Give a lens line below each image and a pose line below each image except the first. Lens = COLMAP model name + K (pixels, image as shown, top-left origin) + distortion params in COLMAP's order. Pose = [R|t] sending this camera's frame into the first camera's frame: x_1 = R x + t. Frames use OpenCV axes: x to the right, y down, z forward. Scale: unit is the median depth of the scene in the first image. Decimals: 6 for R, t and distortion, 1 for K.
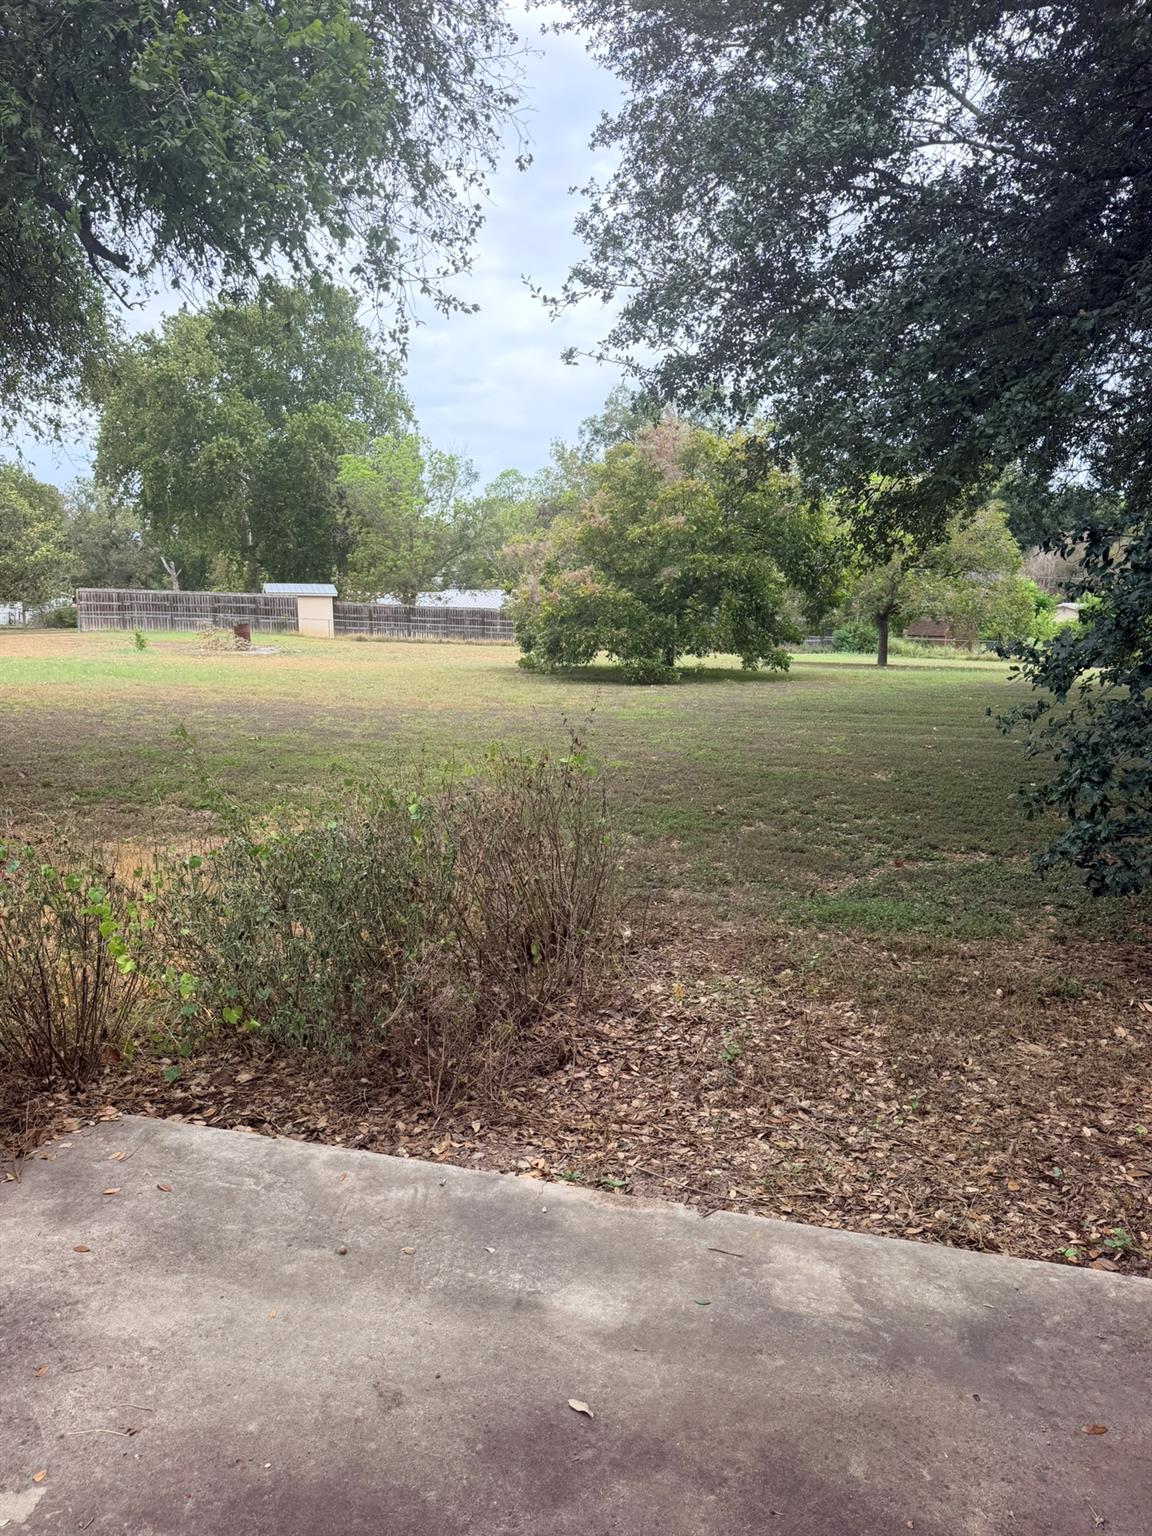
lens RADIAL K [[1072.7, 0, 570.0], [0, 1072.7, 778.1], [0, 0, 1]] dist [0.017408, -0.032365]
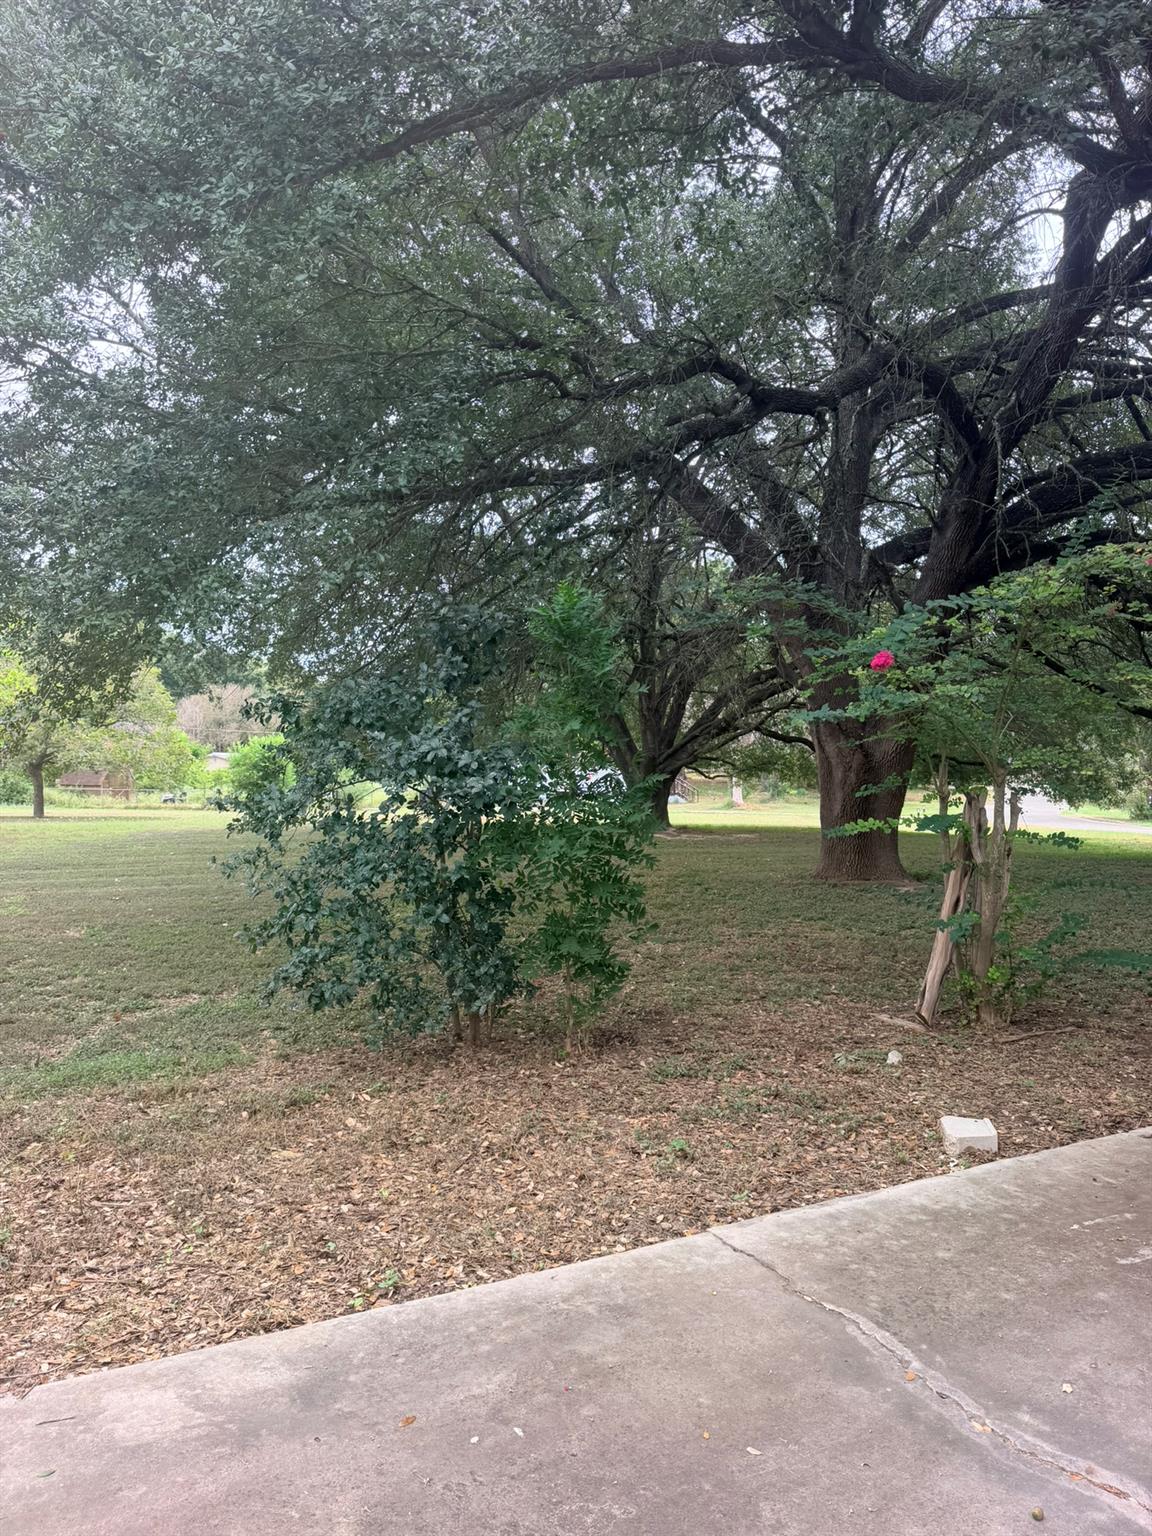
lens RADIAL K [[1072.7, 0, 574.3], [0, 1072.7, 760.5], [0, 0, 1]] dist [0.017408, -0.032365]
pose [[0.732515, -0.005433, 0.680729, -0.112630], [0.109398, 0.987911, -0.109836, -0.000324], [-0.671903, 0.154926, 0.724254, -0.085342]]
